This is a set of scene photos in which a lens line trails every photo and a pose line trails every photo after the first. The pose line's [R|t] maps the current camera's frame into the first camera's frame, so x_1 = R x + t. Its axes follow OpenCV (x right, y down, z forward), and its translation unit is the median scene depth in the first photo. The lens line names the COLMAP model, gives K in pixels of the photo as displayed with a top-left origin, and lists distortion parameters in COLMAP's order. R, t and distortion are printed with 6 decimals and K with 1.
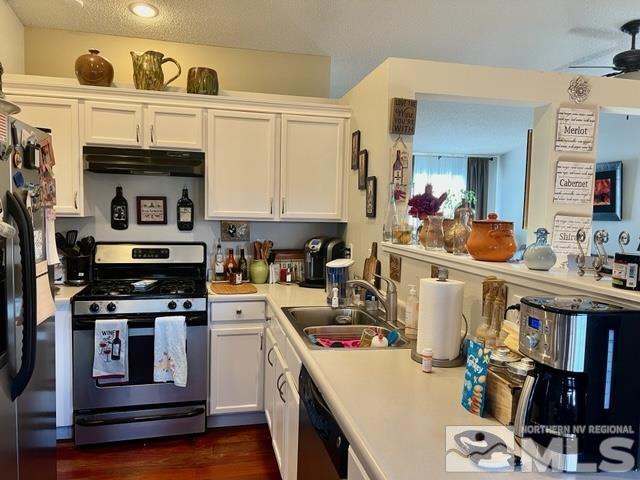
lens RADIAL K [[467.9, 0, 323.7], [0, 467.9, 243.1], [0, 0, 1]] dist [0.003353, -0.038415]
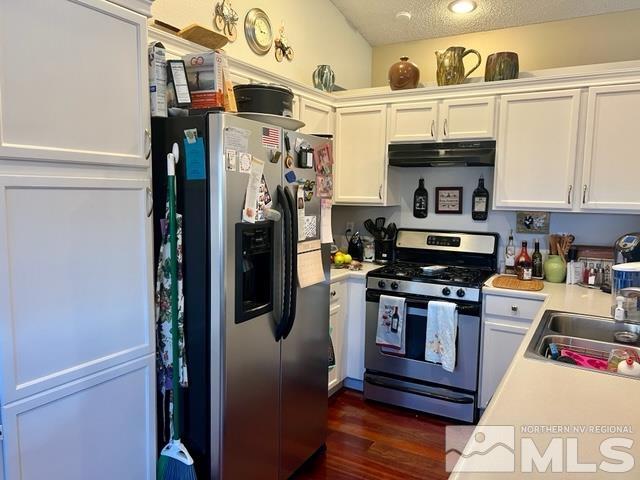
lens RADIAL K [[467.9, 0, 319.7], [0, 467.9, 239.8], [0, 0, 1]] dist [0.003353, -0.038415]
pose [[0.711402, 0.057142, -0.700459, 0.181867], [-0.047604, 0.998318, 0.033092, -0.002835], [0.701172, 0.009803, 0.712925, 0.055786]]
